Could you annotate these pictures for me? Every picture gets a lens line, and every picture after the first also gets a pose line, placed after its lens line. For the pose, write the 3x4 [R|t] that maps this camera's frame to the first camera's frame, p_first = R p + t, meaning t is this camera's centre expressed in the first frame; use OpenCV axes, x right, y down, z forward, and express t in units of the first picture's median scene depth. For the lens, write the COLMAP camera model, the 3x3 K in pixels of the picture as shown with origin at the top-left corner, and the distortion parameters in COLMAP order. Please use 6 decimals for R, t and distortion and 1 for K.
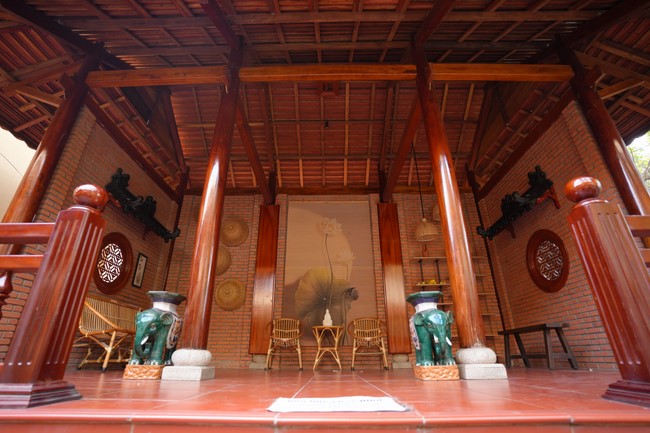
lens RADIAL K [[315.0, 0, 322.6], [0, 315.0, 216.7], [0, 0, 1]] dist [-0.037434, 0.001839]
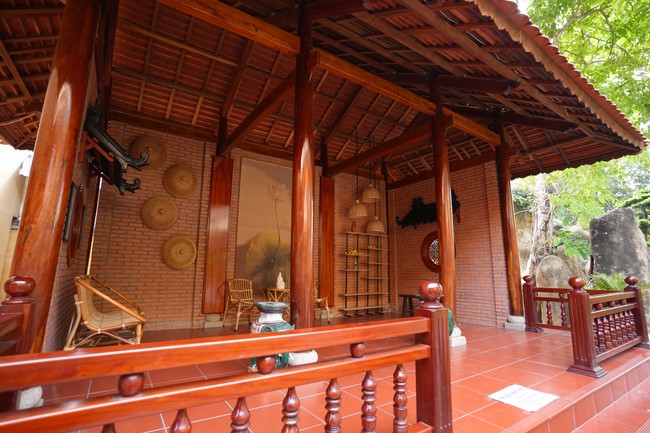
lens RADIAL K [[315.0, 0, 325.8], [0, 315.0, 210.9], [0, 0, 1]] dist [-0.037434, 0.001839]
pose [[0.818897, 0.118274, 0.561622, -0.473643], [-0.246754, 0.956036, 0.158456, -0.121180], [-0.518189, -0.268342, 0.812079, 0.069258]]
